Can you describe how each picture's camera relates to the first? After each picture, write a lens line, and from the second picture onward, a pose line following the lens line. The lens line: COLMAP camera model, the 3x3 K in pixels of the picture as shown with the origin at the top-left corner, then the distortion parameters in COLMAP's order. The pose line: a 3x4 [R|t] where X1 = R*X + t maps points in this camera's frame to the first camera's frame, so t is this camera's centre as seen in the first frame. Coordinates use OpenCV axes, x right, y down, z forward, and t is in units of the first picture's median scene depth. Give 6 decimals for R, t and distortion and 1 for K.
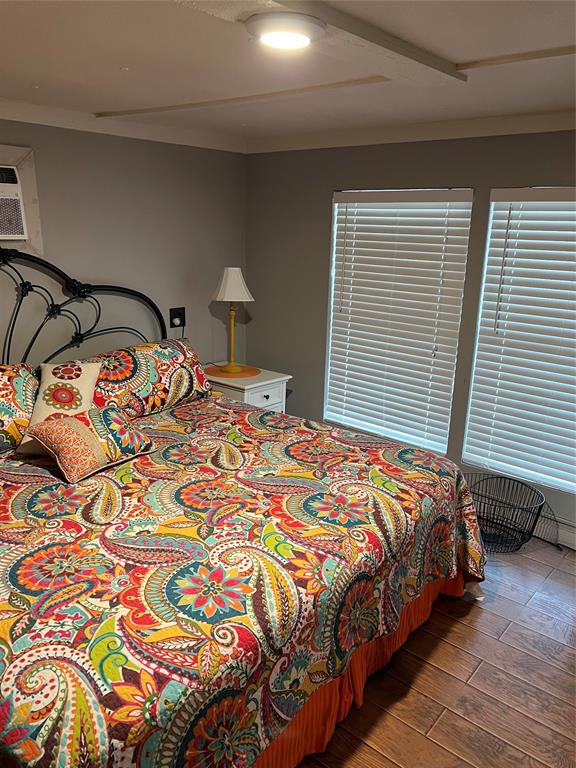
lens RADIAL K [[572.5, 0, 284.4], [0, 572.5, 383.4], [0, 0, 1]] dist [0.090740, -0.149258]
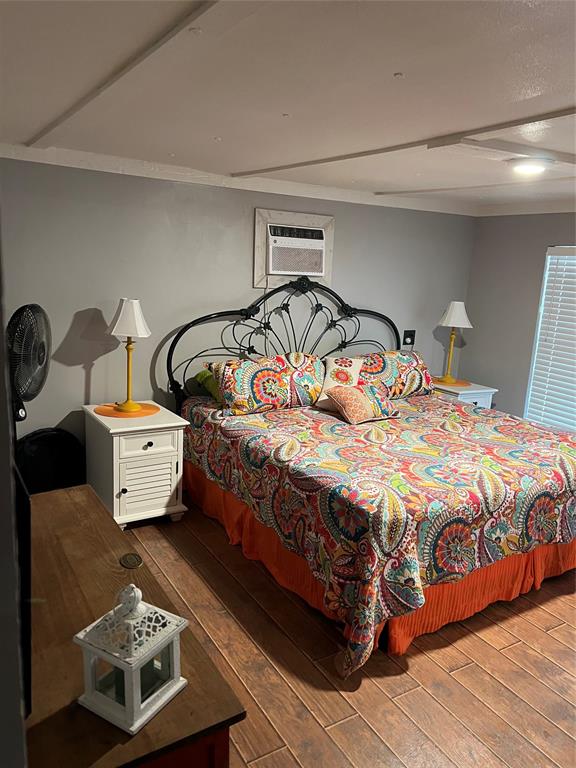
lens RADIAL K [[572.5, 0, 284.4], [0, 572.5, 383.4], [0, 0, 1]] dist [0.090740, -0.149258]
pose [[0.946051, 0.094099, -0.310054, -0.052524], [-0.117198, 0.991489, -0.056692, 0.140808], [0.302081, 0.089971, 0.949027, -0.476969]]
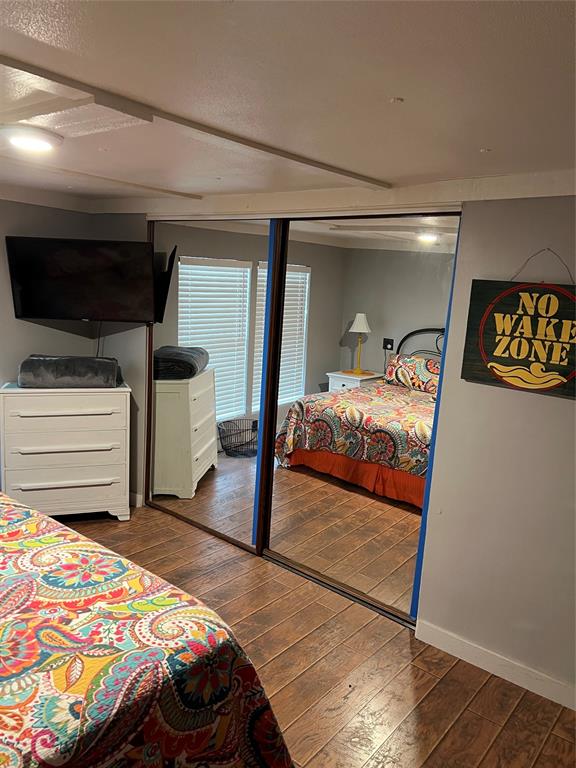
lens RADIAL K [[572.5, 0, 284.4], [0, 572.5, 383.4], [0, 0, 1]] dist [0.090740, -0.149258]
pose [[-0.028194, -0.202199, 0.978938, -0.762837], [0.193452, 0.959710, 0.203799, -0.124748], [-0.980705, 0.195123, 0.012057, 0.281083]]
